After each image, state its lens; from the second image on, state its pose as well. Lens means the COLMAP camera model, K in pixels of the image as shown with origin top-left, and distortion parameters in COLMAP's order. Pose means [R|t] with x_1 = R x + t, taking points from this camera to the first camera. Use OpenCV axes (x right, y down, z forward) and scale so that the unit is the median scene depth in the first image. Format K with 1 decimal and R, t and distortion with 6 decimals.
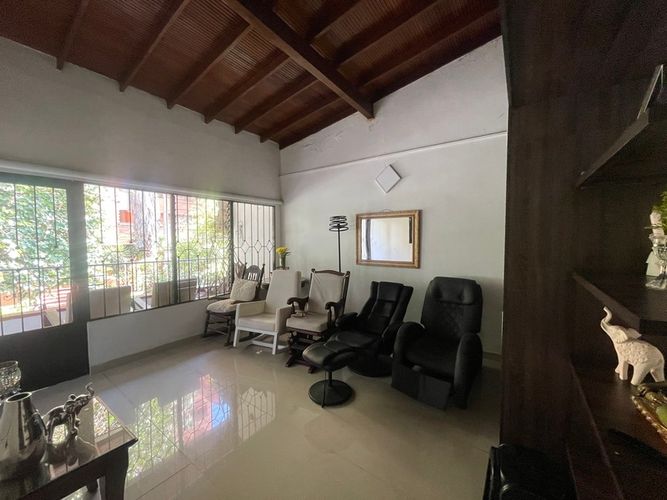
lens RADIAL K [[268.2, 0, 330.1], [0, 268.2, 248.4], [0, 0, 1]] dist [0.004635, 0.000464]
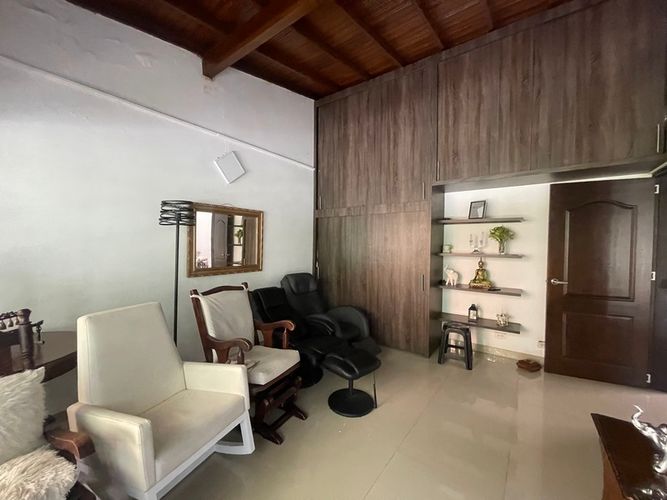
lens RADIAL K [[268.2, 0, 330.1], [0, 268.2, 249.8], [0, 0, 1]] dist [0.004635, 0.000464]
pose [[0.021004, -0.007882, 0.999748, -0.617128], [0.045438, 0.998943, 0.006921, 0.003643], [-0.998746, 0.045281, 0.021340, 0.698802]]
